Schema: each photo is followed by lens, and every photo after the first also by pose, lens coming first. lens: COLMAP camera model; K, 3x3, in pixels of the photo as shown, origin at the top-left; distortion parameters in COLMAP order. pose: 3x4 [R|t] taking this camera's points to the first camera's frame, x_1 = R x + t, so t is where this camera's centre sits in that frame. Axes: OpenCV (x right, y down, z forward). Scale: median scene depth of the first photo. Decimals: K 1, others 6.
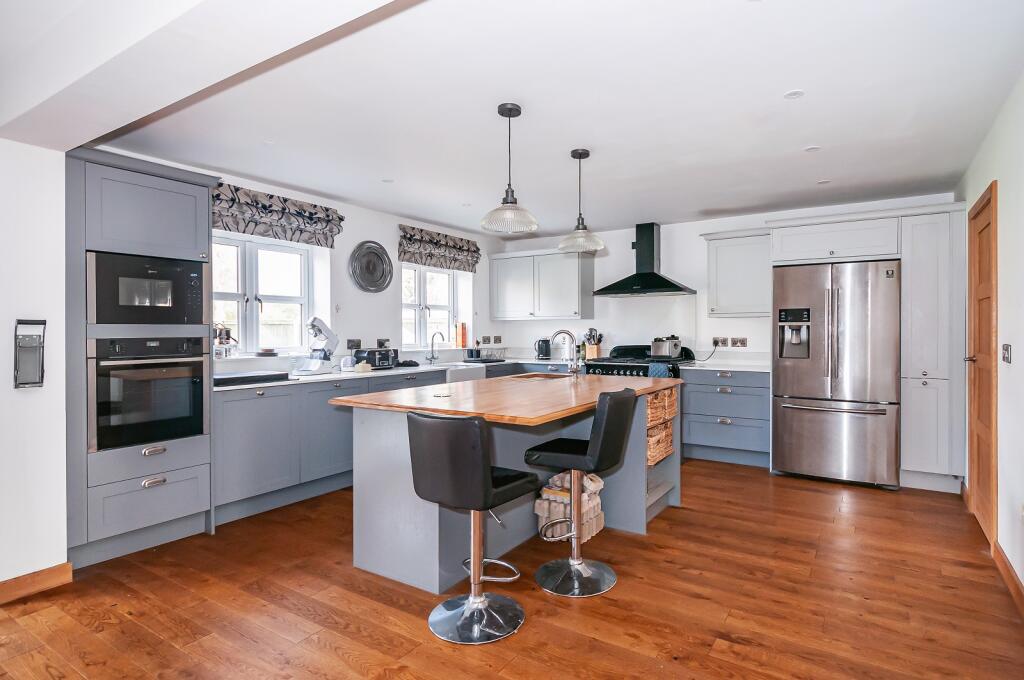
lens RADIAL K [[544.0, 0, 512.0], [0, 544.0, 340.0], [0, 0, 1]] dist [0.029622, 0.000046]
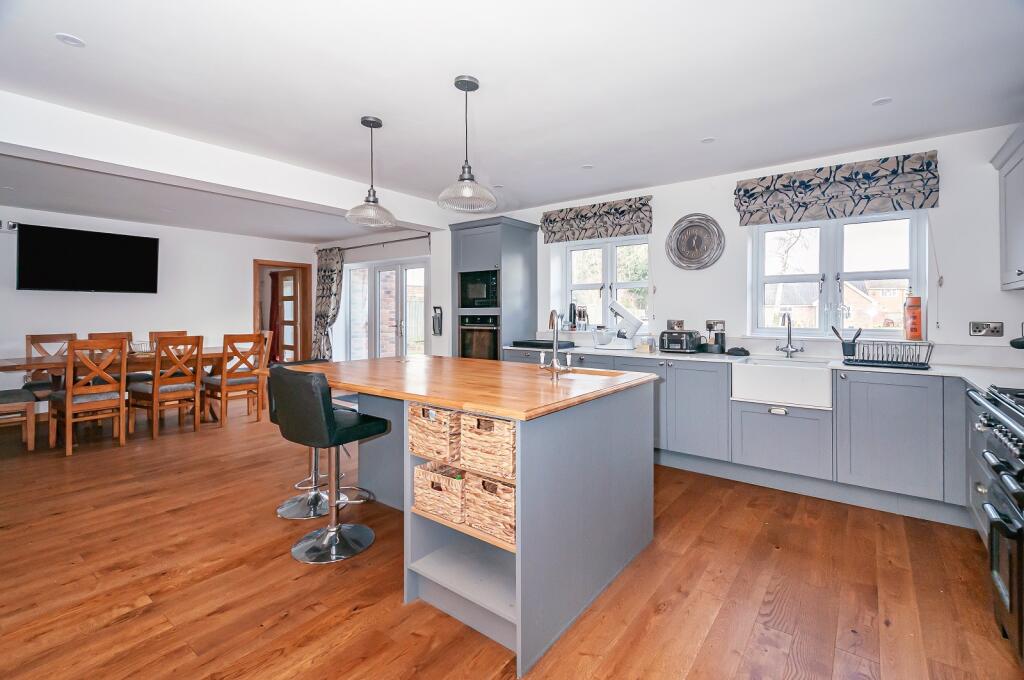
lens RADIAL K [[438.4, 0, 511.3], [0, 438.4, 313.0], [0, 0, 1]] dist [0.001866, 0.000099]
pose [[-0.054736, -0.000714, -0.998501, 0.770484], [-0.017324, 0.999850, 0.000235, -0.012962], [0.998351, 0.017311, -0.054740, 1.132143]]
